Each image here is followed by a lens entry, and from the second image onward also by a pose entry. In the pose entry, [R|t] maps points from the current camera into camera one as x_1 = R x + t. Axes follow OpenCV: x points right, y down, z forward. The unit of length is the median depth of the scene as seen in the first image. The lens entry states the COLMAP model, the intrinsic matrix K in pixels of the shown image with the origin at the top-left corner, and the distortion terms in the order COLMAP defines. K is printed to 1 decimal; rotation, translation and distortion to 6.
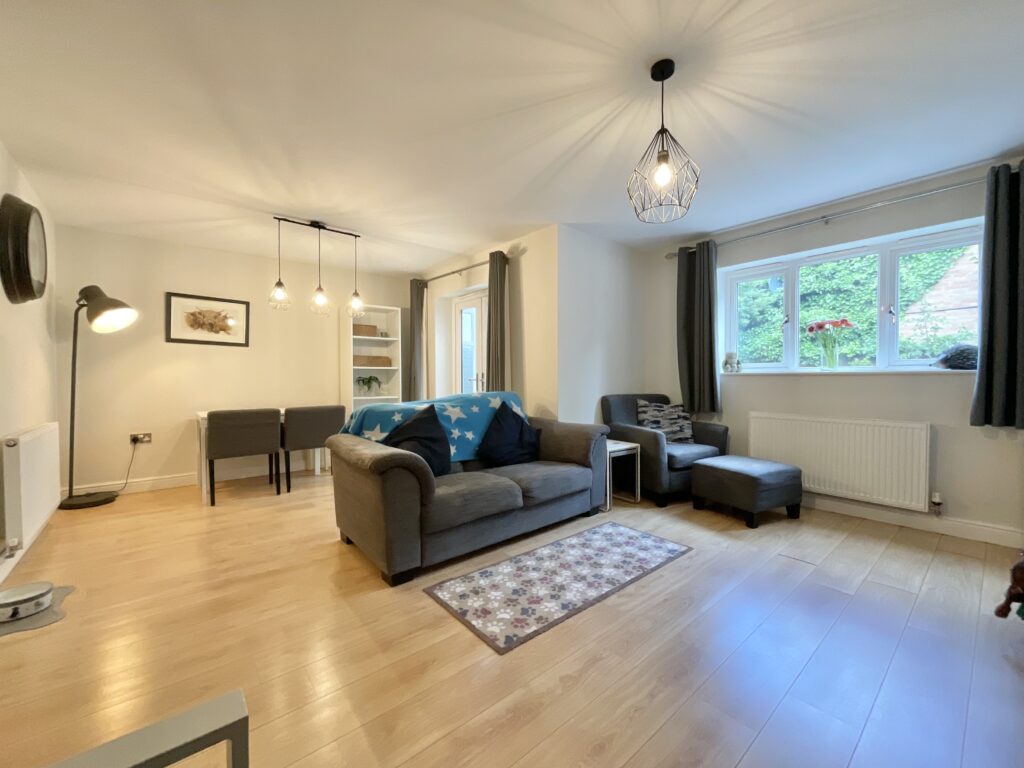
lens RADIAL K [[415.4, 0, 512.0], [0, 415.4, 384.0], [0, 0, 1]] dist [-0.000600, 0.000288]
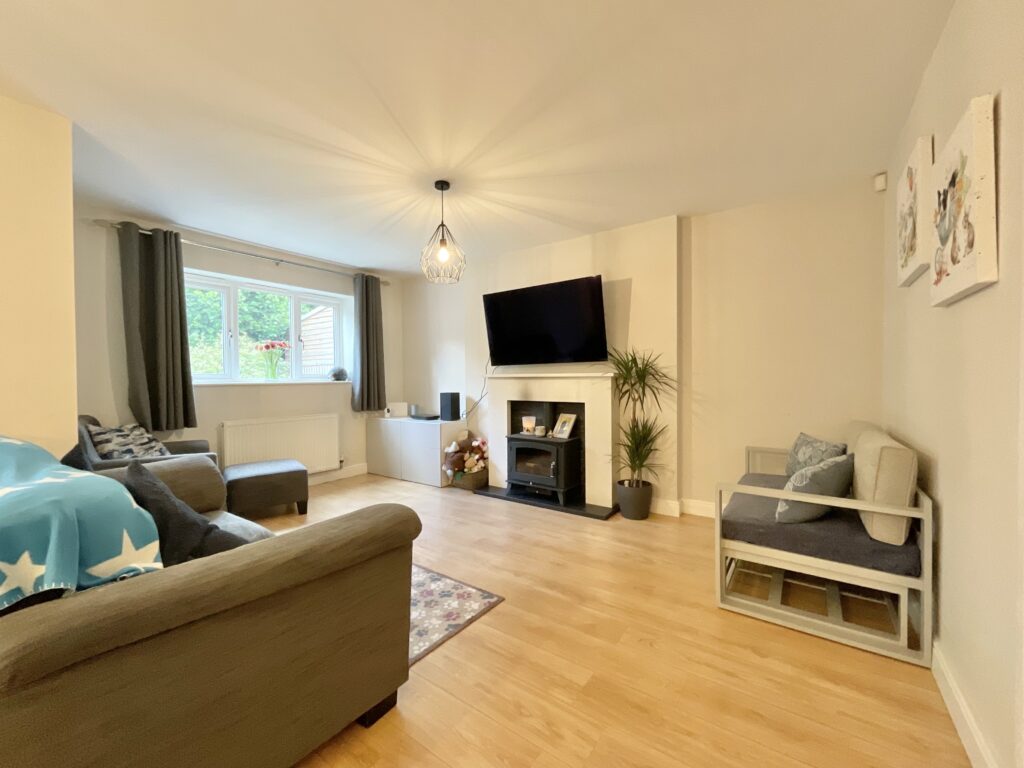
lens RADIAL K [[415.4, 0, 512.0], [0, 415.4, 384.0], [0, 0, 1]] dist [-0.000600, 0.000288]
pose [[-0.246218, -0.009258, 0.969170, -1.068265], [0.026902, 0.999504, 0.016382, -0.043719], [-0.968841, 0.030106, -0.245846, 1.045503]]
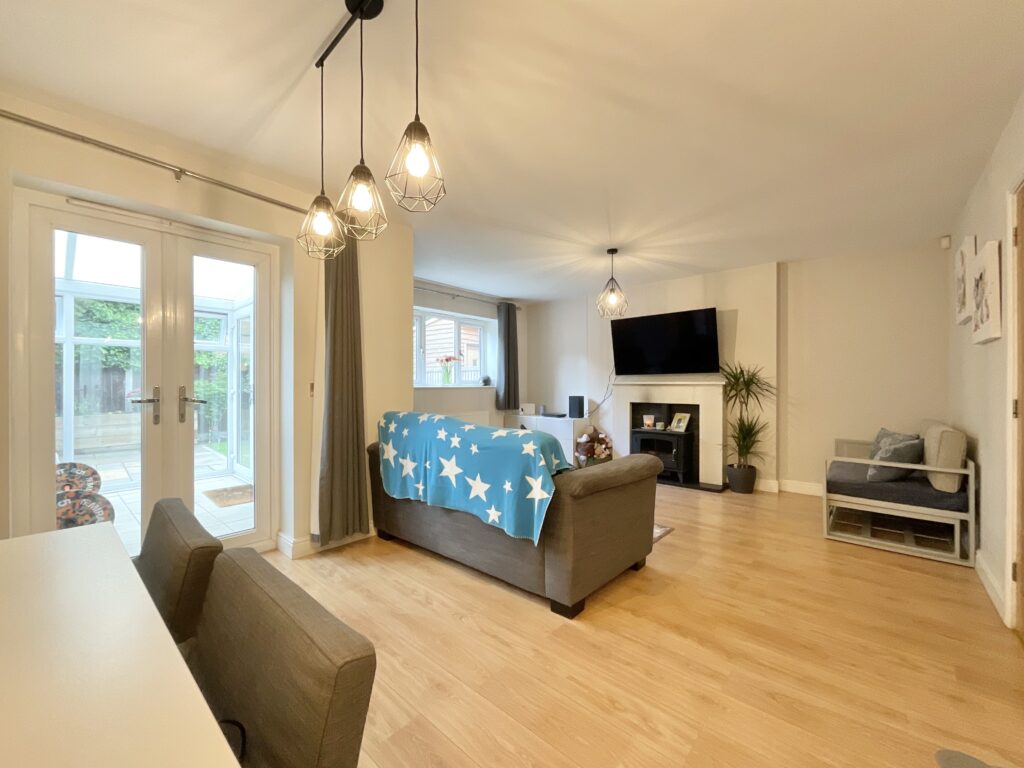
lens RADIAL K [[415.0, 0, 512.0], [0, 415.0, 384.0], [0, 0, 1]] dist [-0.000471, -0.000333]
pose [[-0.146089, 0.004291, 0.989262, -1.568602], [0.017499, 0.999845, -0.001752, -0.054259], [-0.989117, 0.017055, -0.146141, 1.691125]]
